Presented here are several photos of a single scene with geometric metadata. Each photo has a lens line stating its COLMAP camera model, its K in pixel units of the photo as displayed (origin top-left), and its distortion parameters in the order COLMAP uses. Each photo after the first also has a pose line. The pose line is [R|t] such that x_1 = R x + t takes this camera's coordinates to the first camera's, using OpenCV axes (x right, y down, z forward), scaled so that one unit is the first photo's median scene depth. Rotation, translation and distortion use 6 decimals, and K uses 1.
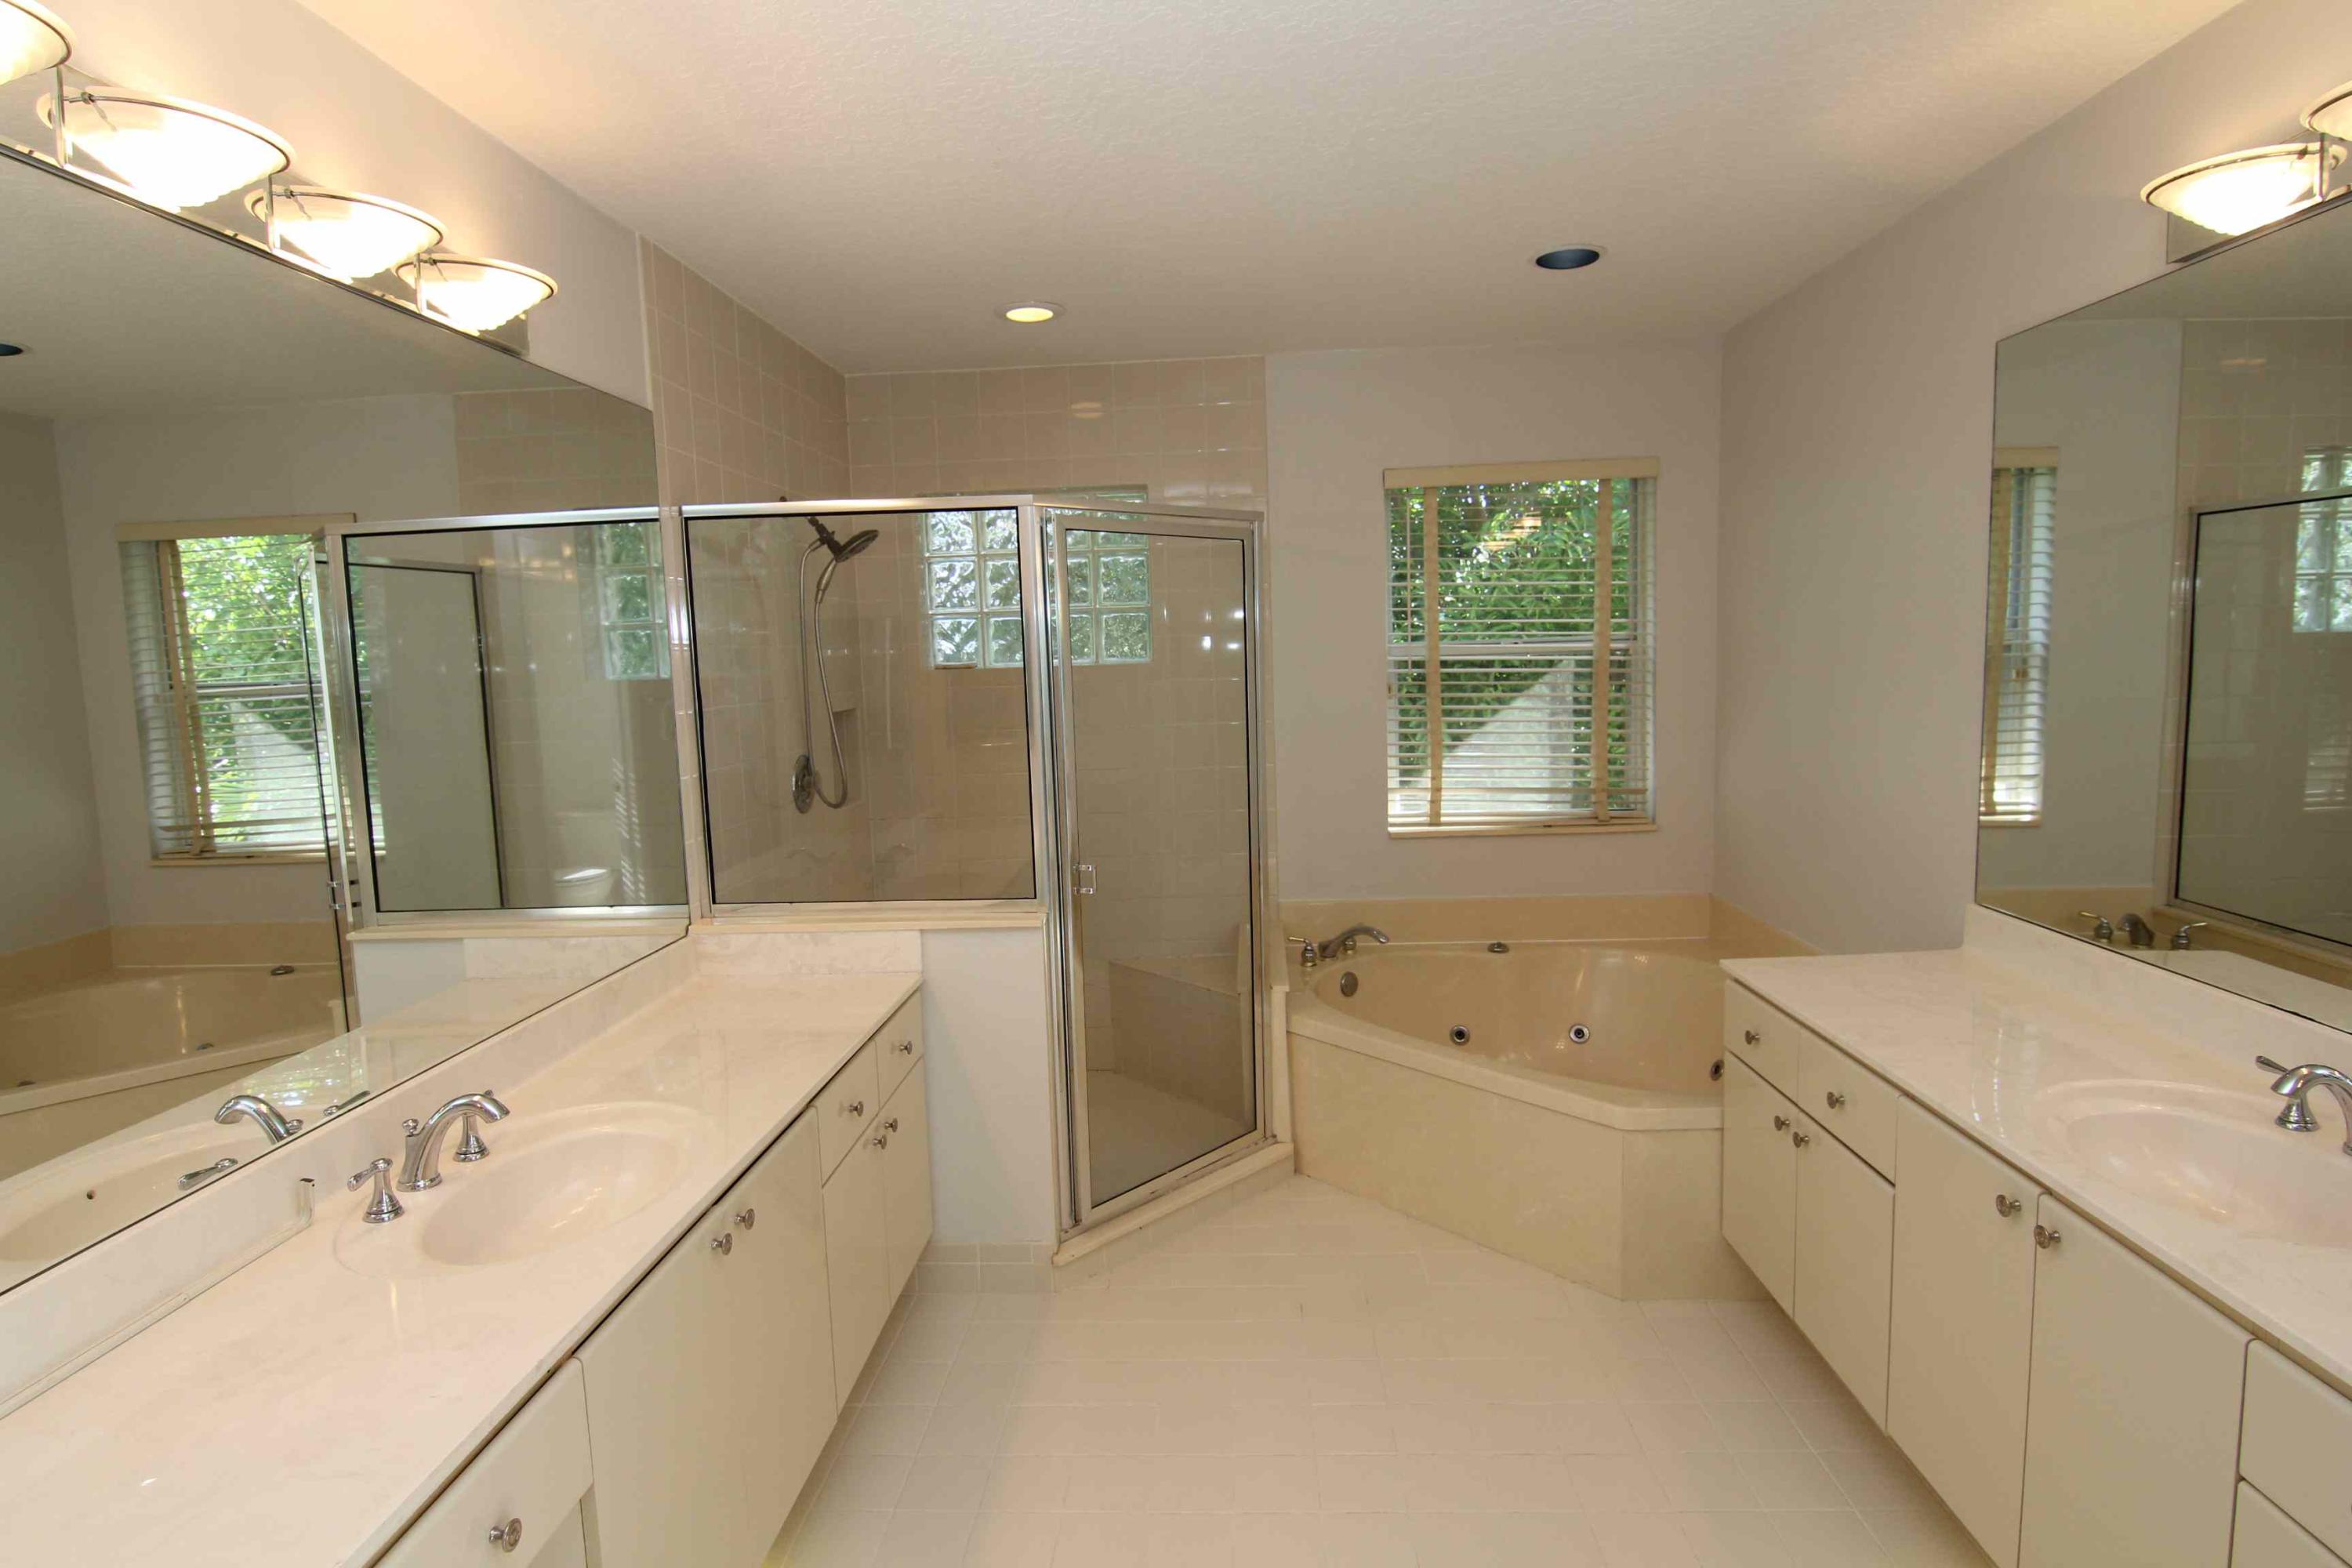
lens RADIAL K [[1189.3, 0, 1176.4], [0, 1189.3, 774.5], [0, 0, 1]] dist [-0.002775, -0.012469]
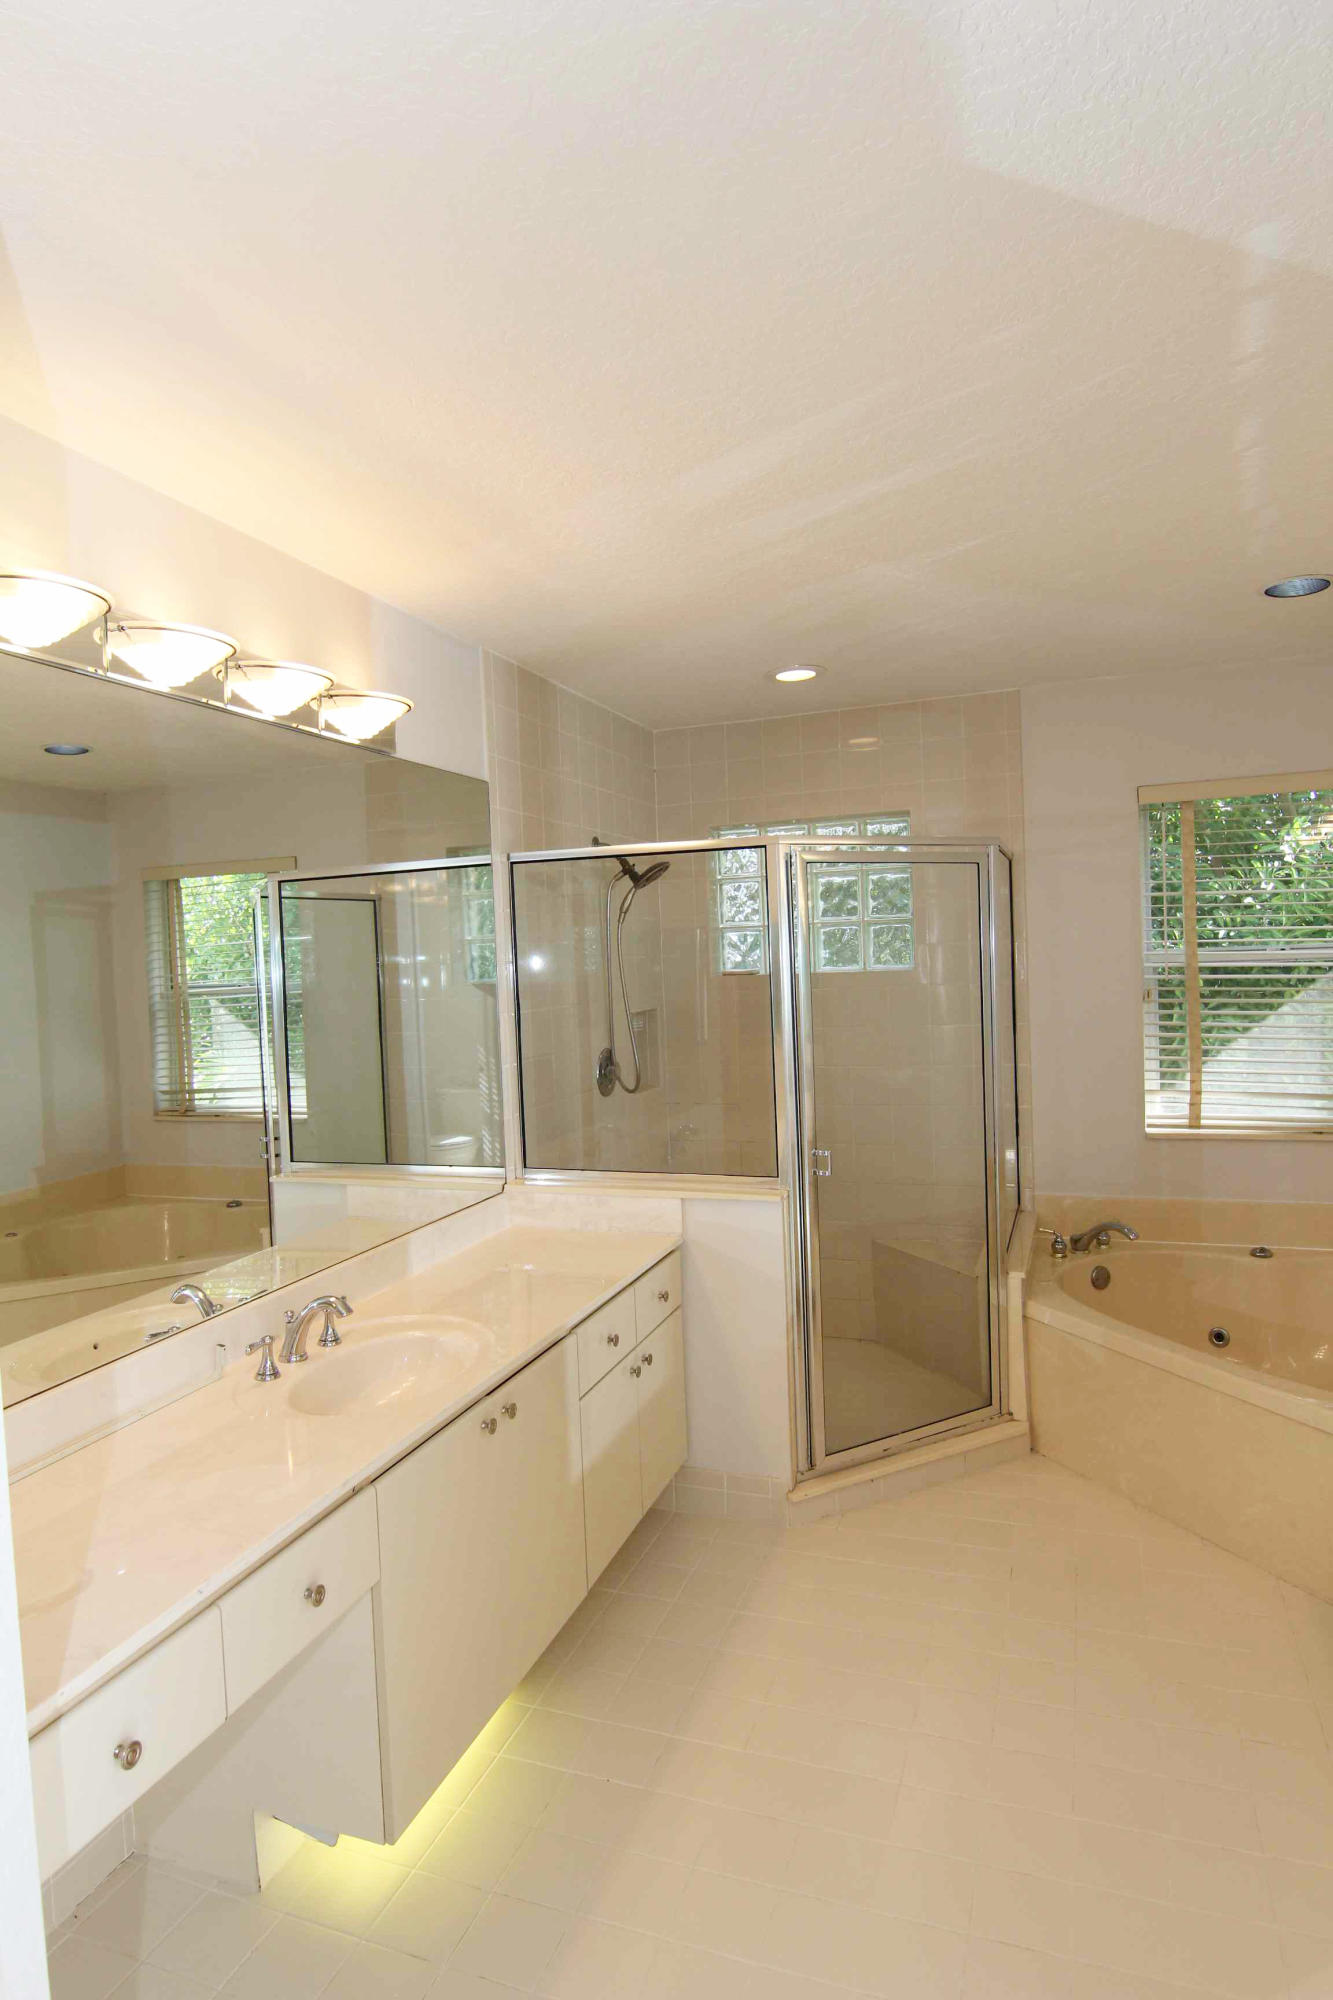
lens RADIAL K [[1125.3, 0, 666.5], [0, 1125.3, 1000.0], [0, 0, 1]] dist [-0.001252, -0.000640]
pose [[0.956161, 0.006774, -0.292763, 0.075130], [-0.023164, 0.998349, -0.052554, -0.006363], [0.291924, 0.057031, 0.954740, -0.071420]]
